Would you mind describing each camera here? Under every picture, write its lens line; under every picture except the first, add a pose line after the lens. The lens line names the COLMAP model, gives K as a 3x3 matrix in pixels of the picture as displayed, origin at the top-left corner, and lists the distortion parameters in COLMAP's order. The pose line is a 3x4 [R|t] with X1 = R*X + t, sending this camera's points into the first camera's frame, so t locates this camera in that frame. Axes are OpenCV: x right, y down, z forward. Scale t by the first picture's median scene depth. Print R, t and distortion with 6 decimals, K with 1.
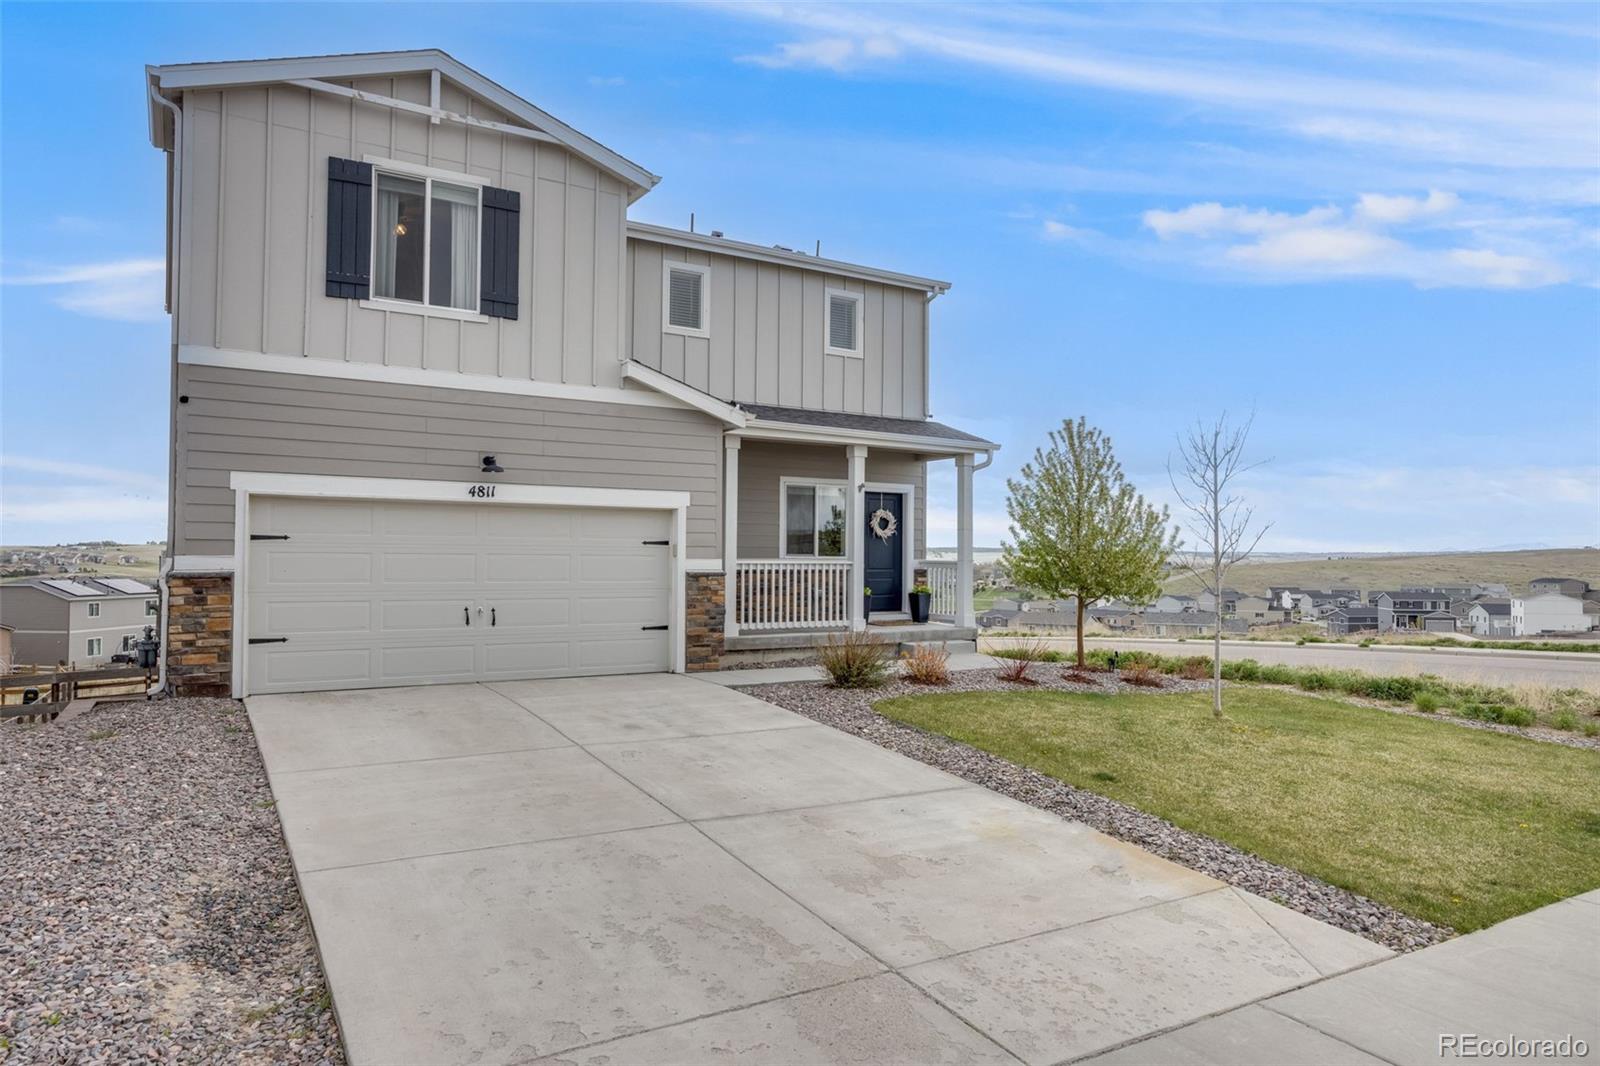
lens RADIAL K [[1029.5, 0, 800.0], [0, 1029.5, 533.0], [0, 0, 1]] dist [0.000278, 0.000536]
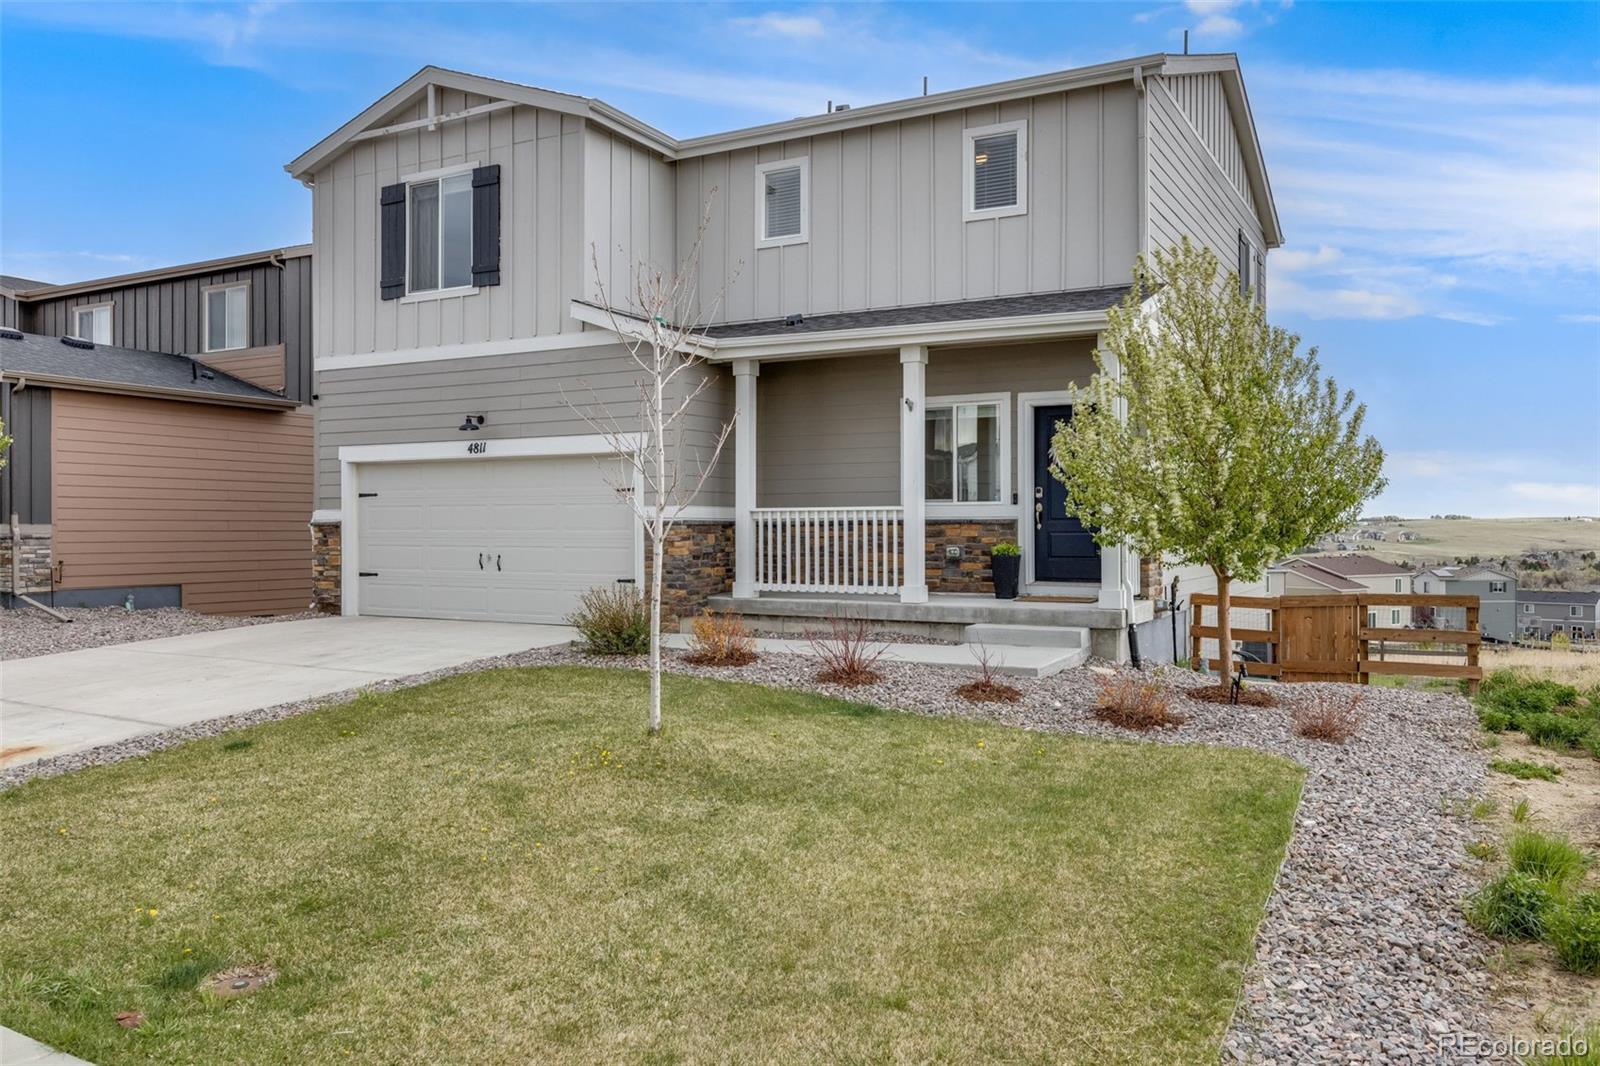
lens RADIAL K [[1216.1, 0, 800.0], [0, 1216.1, 533.0], [0, 0, 1]] dist [0.000237, -0.000071]
pose [[0.486443, -0.004875, -0.873699, 0.895095], [0.024984, 0.999653, 0.008332, 0.043458], [0.873355, -0.025881, 0.486396, 0.598252]]
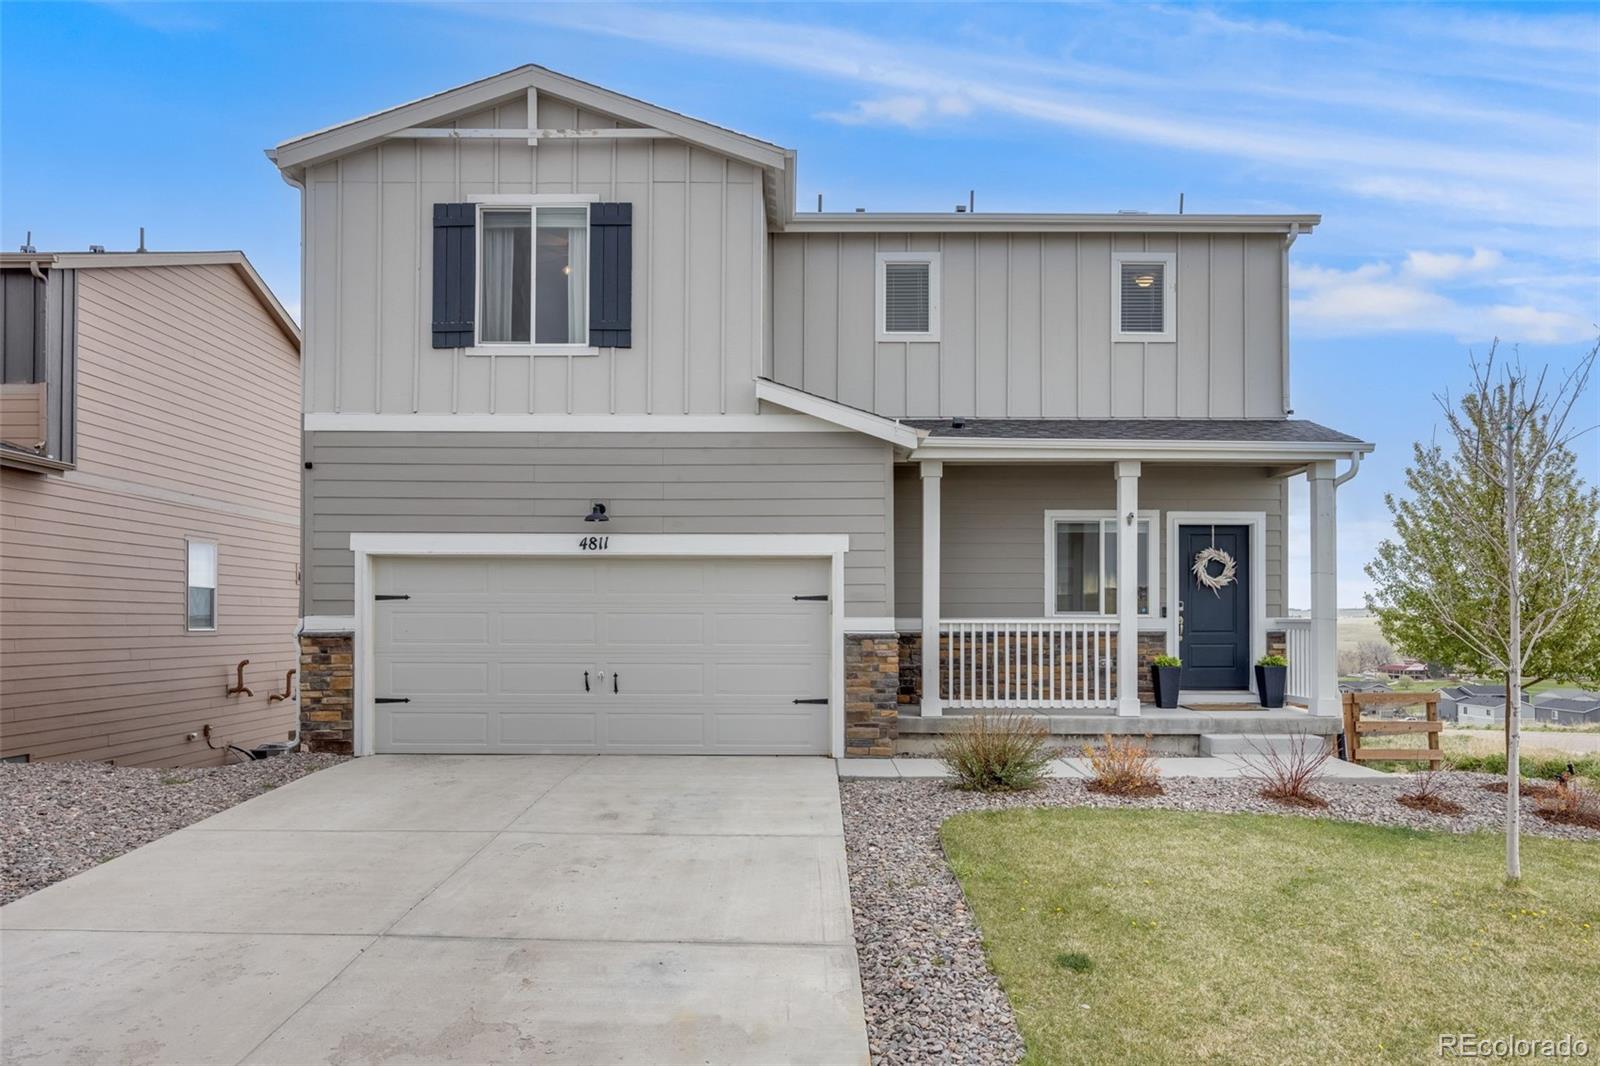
lens RADIAL K [[1141.9, 0, 824.5], [0, 1141.9, 615.5], [0, 0, 1]] dist [-0.005562, 0.001219]
pose [[0.847802, -0.008651, -0.530242, 0.351699], [0.016824, 0.999802, 0.010588, 0.014067], [0.530046, -0.017897, 0.847780, 0.231908]]
